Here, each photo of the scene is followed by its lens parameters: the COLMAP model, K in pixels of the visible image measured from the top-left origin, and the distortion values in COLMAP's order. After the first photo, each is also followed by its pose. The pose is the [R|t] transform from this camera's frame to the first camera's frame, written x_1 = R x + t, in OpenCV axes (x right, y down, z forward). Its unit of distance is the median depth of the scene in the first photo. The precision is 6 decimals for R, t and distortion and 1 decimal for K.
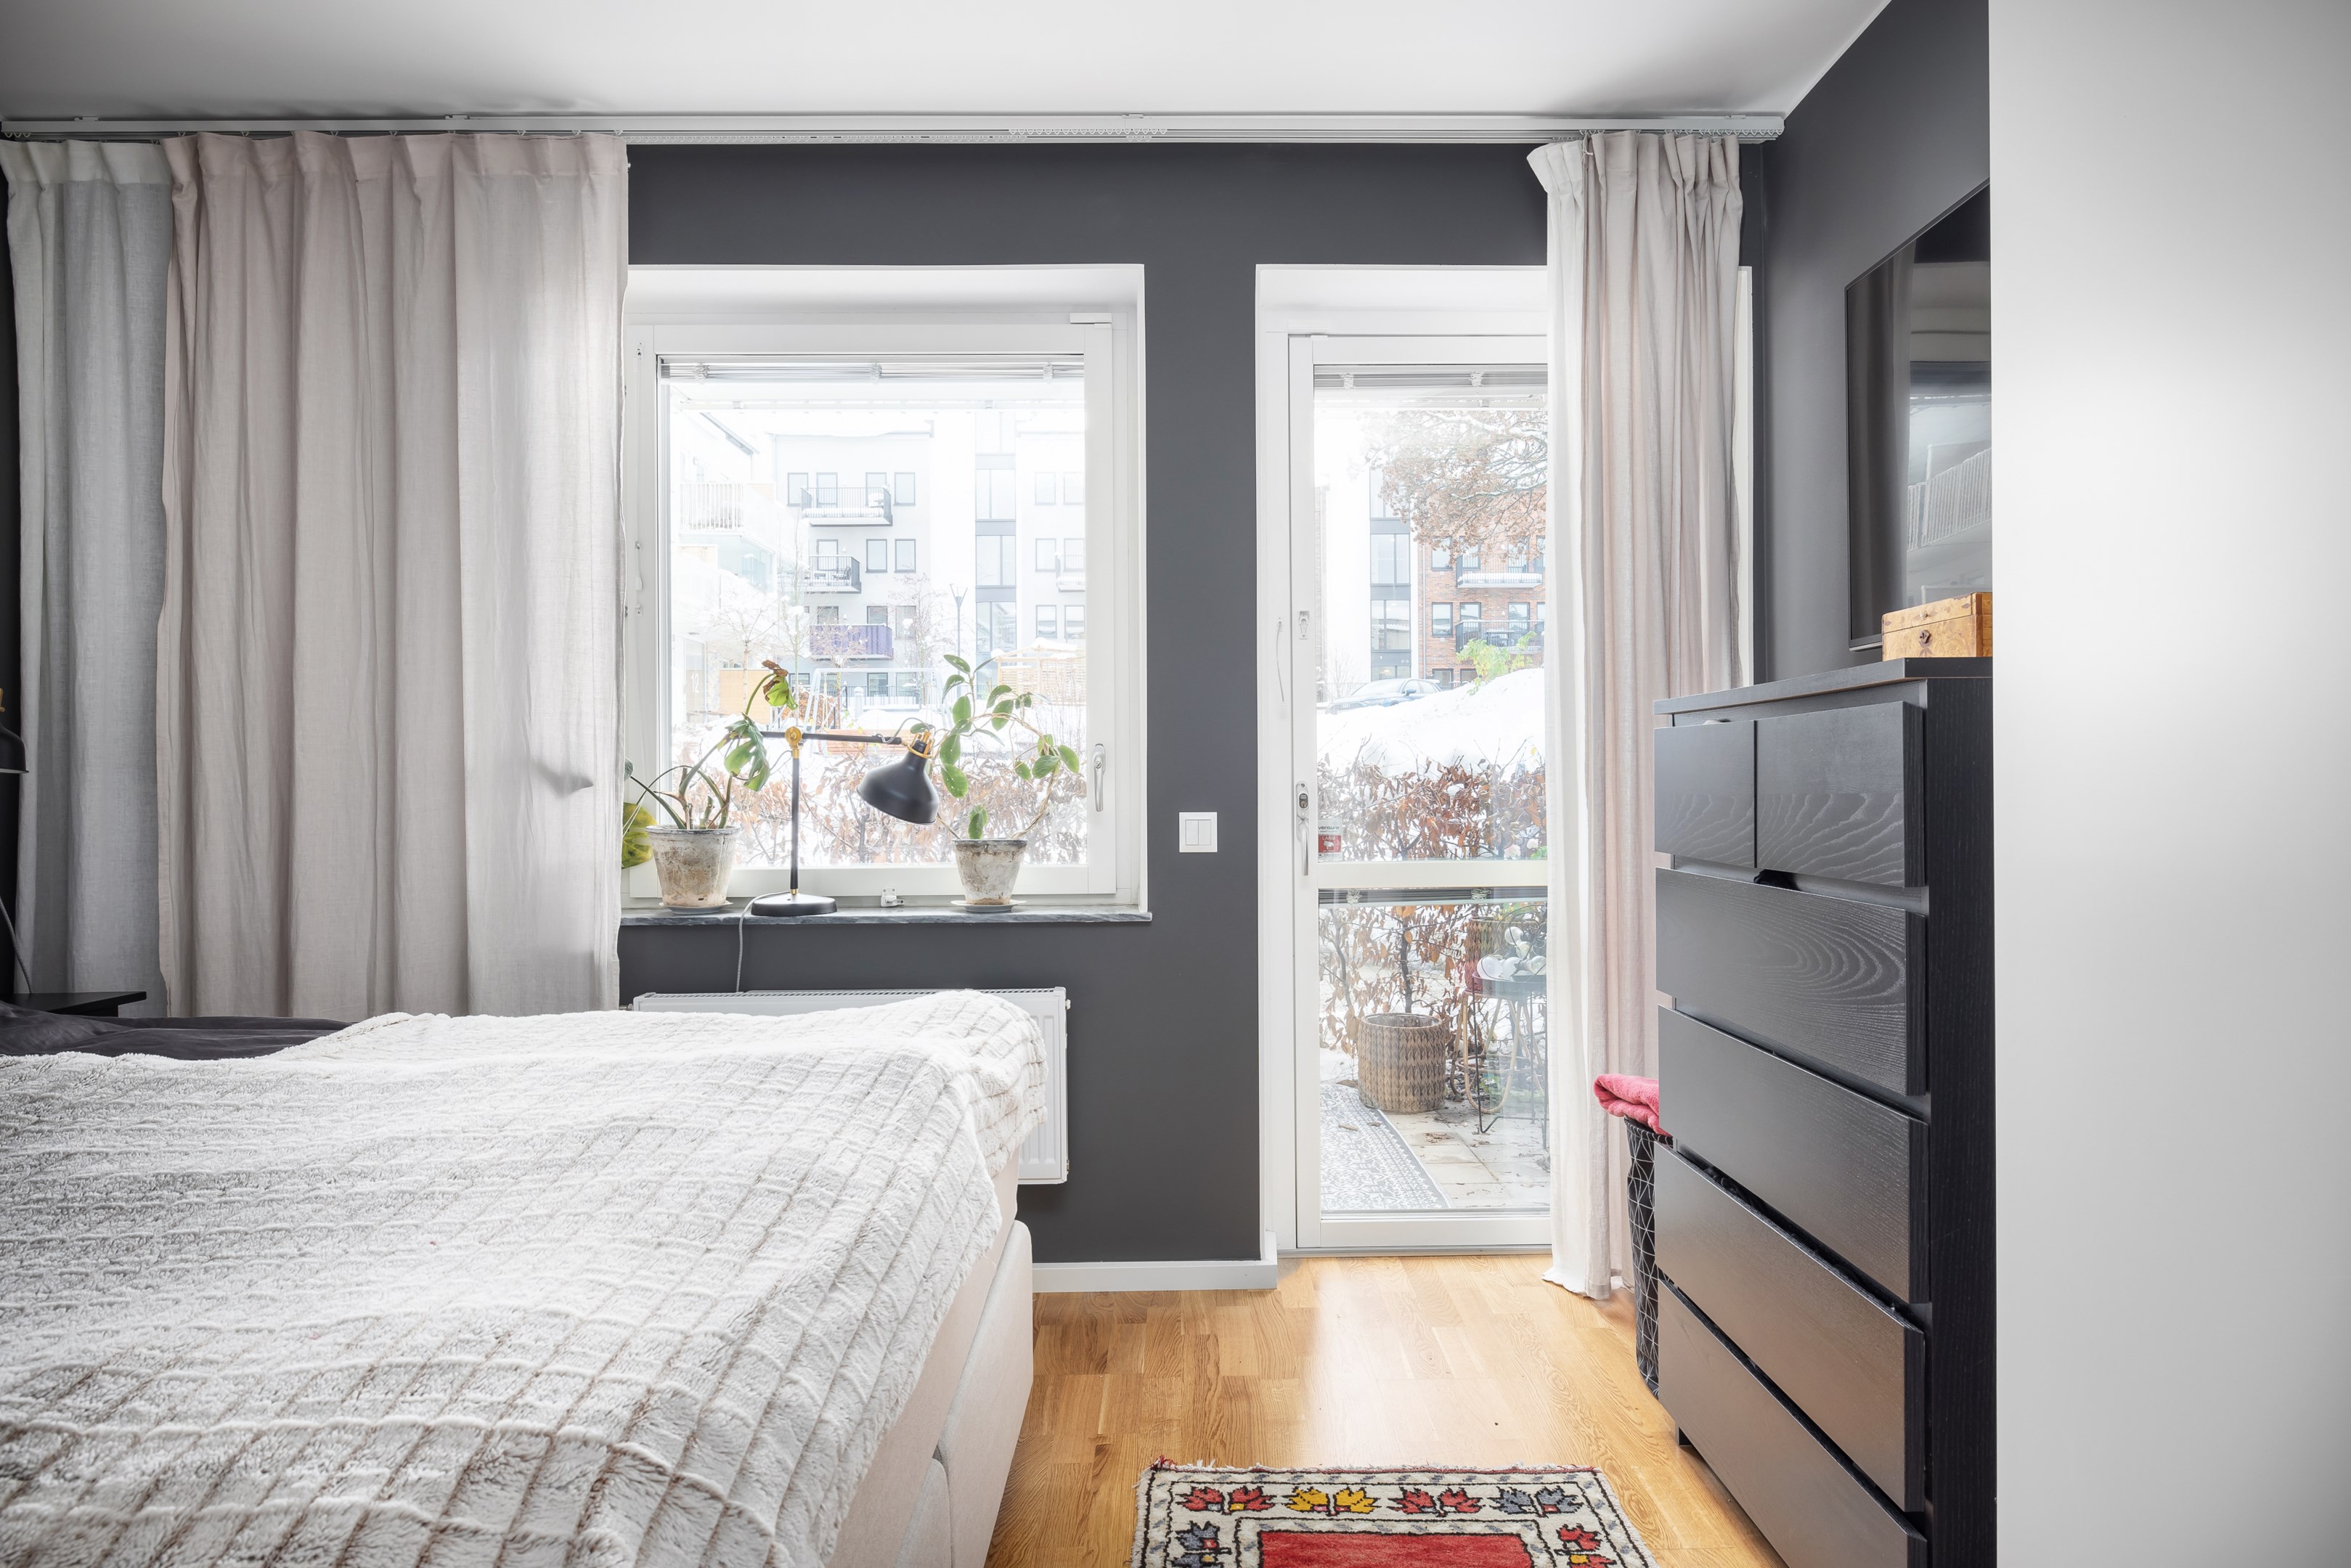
lens RADIAL K [[1425.2, 0, 1214.3], [0, 1425.2, 791.8], [0, 0, 1]] dist [-0.000395, -0.000994]
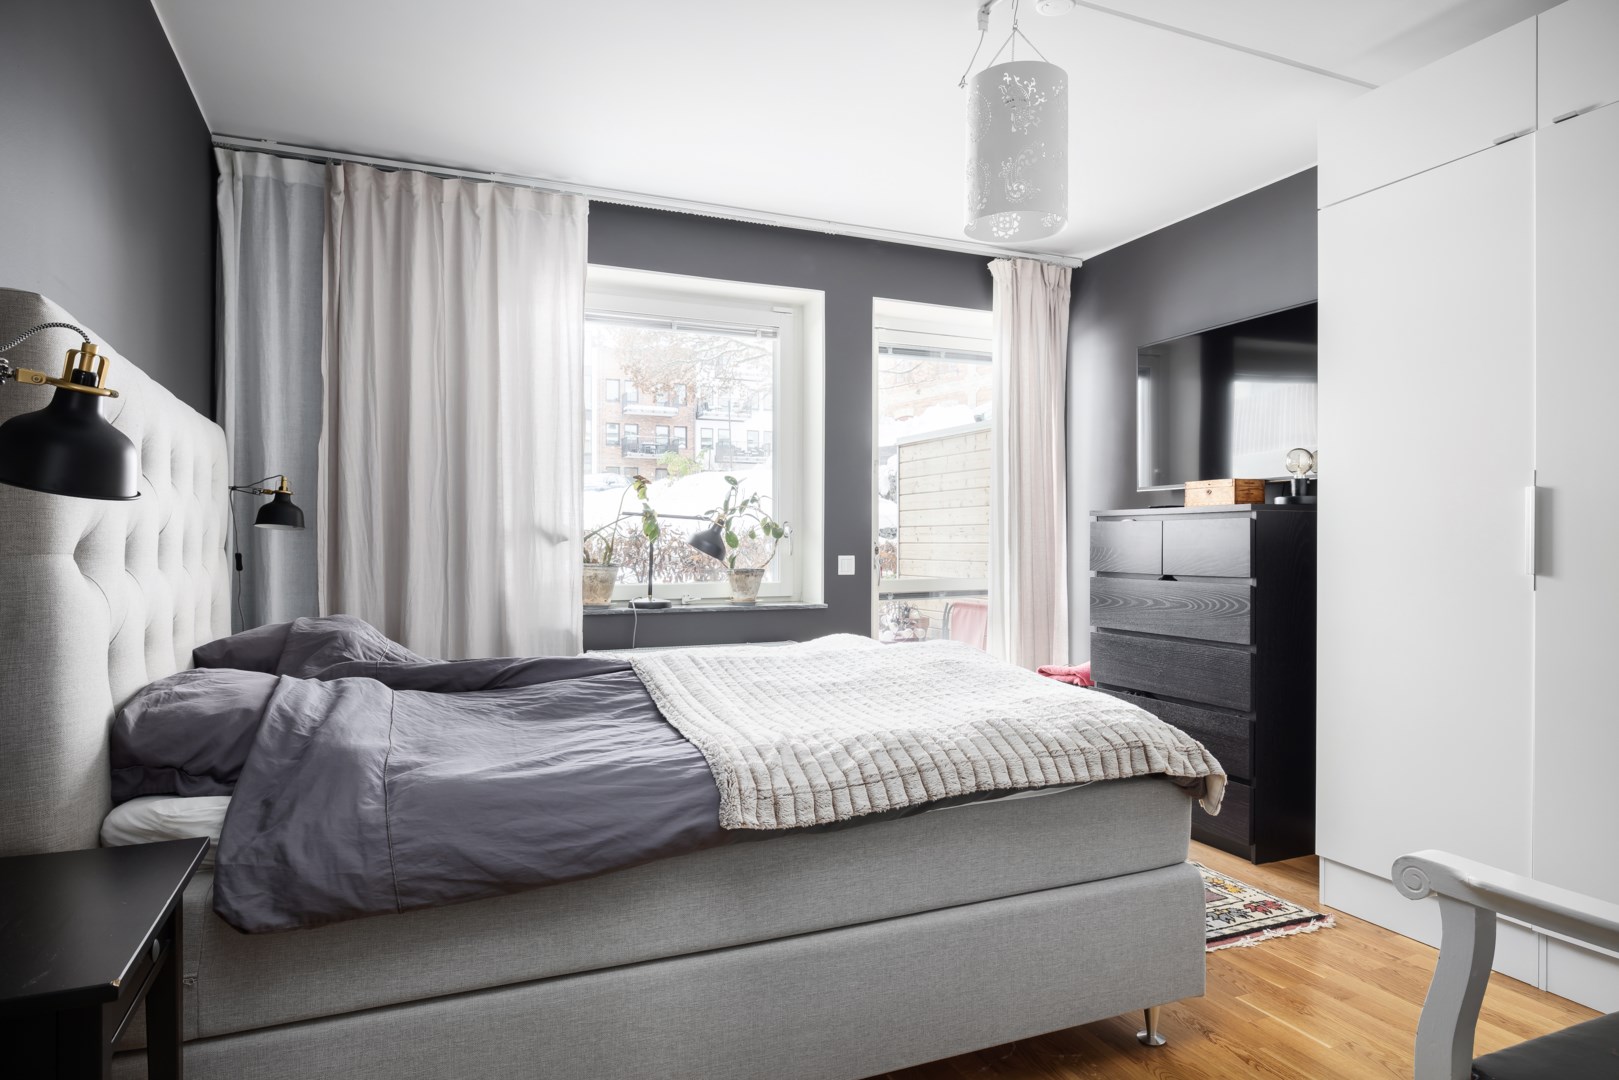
lens RADIAL K [[935.6, 0, 819.2], [0, 935.6, 552.1], [0, 0, 1]] dist [-0.014678, 0.002290]
pose [[0.923718, 0.003984, 0.383051, -0.590553], [-0.005845, 0.999976, 0.003694, 0.004738], [-0.383027, -0.005651, 0.923720, -0.259713]]
